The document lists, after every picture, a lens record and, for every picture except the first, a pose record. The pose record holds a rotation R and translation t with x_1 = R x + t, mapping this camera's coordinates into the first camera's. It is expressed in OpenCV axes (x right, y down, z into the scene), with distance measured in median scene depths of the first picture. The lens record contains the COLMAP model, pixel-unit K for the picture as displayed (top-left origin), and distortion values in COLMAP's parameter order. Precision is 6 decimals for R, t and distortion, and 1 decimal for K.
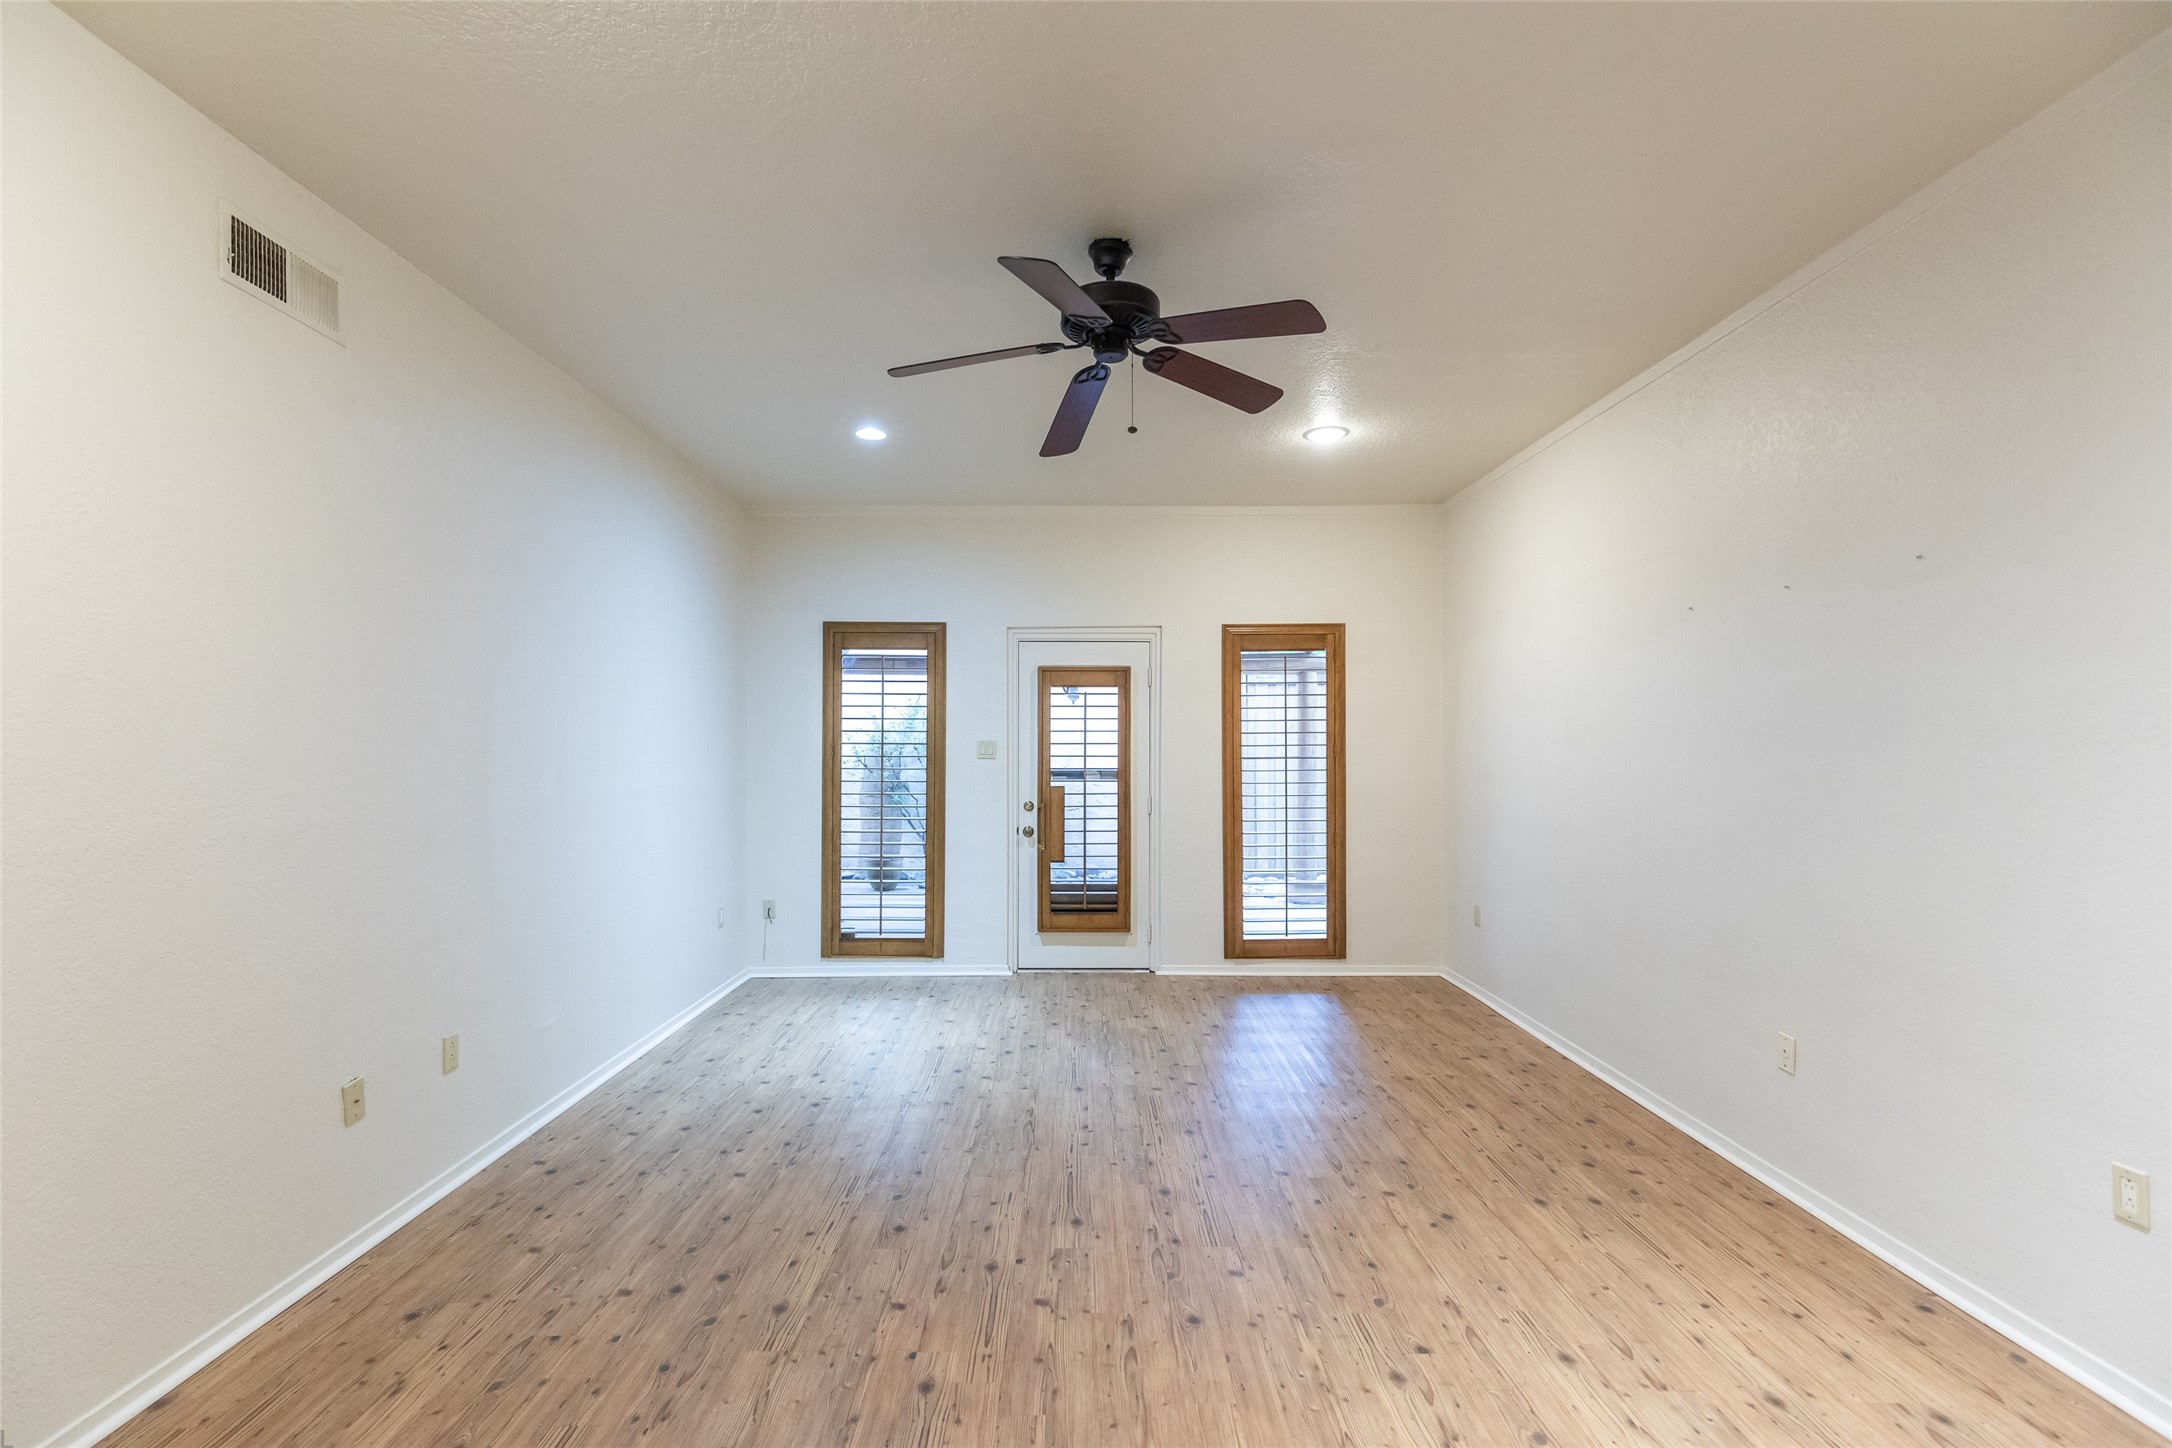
lens RADIAL K [[972.6, 0, 1083.2], [0, 972.6, 733.1], [0, 0, 1]] dist [0.009034, -0.001990]
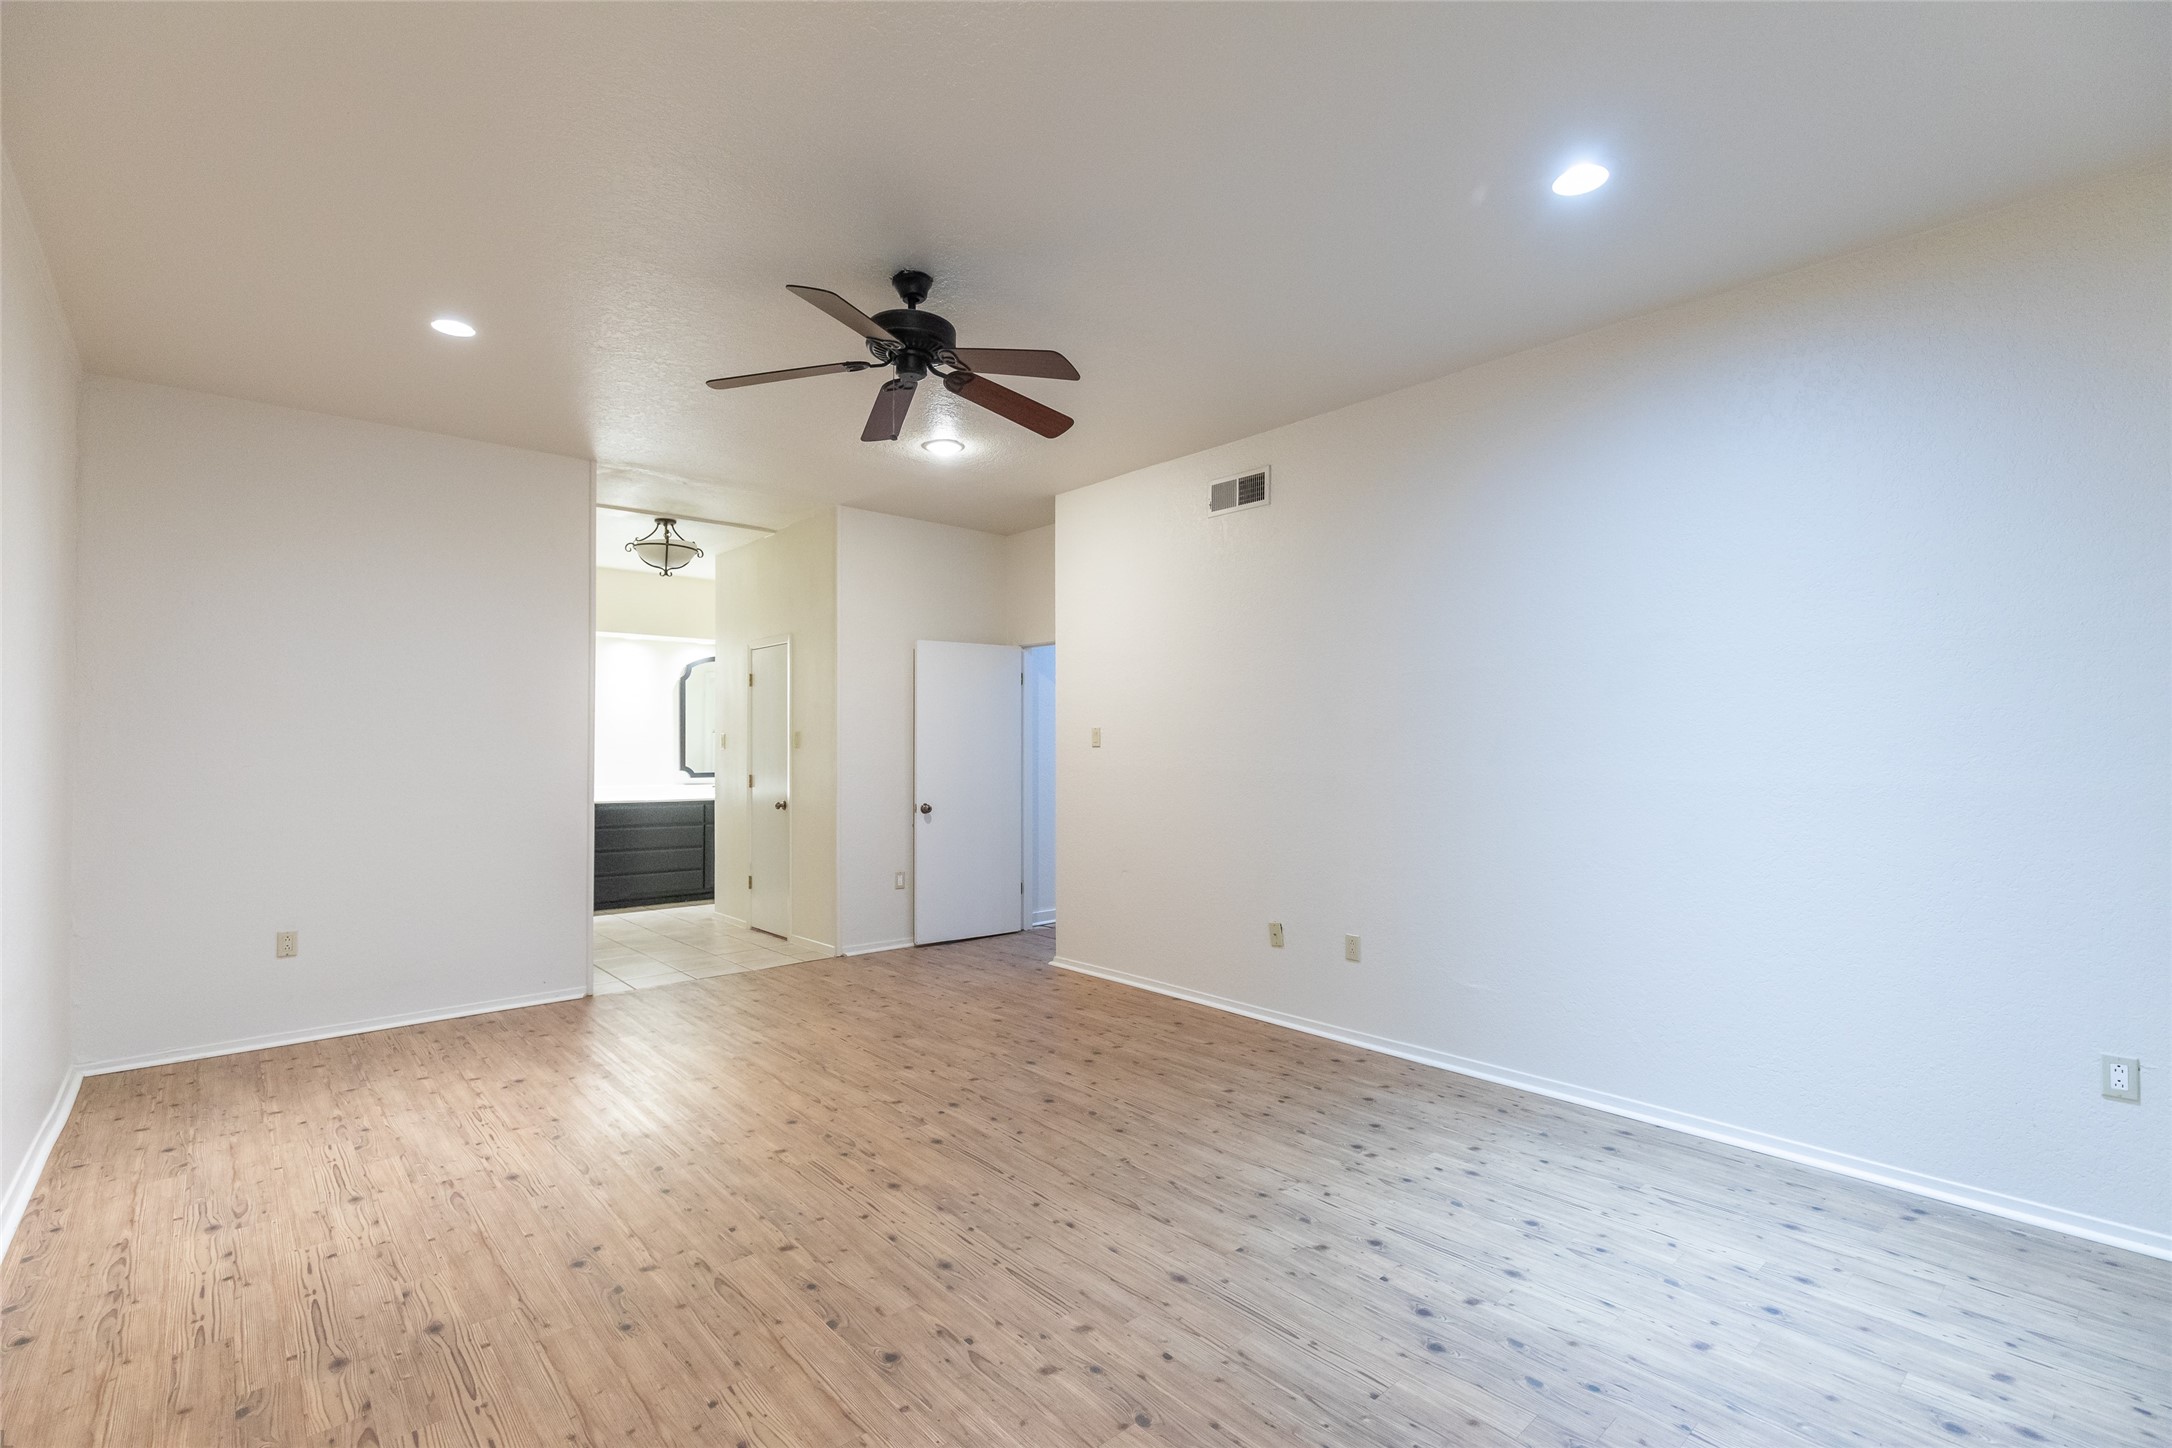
lens RADIAL K [[972.6, 0, 1082.3], [0, 972.6, 728.7], [0, 0, 1]] dist [0.009034, -0.001990]
pose [[-0.754033, -0.010403, -0.656754, 0.574438], [0.009558, 0.999595, -0.026807, 0.048602], [0.656767, -0.026491, -0.753628, 1.843470]]
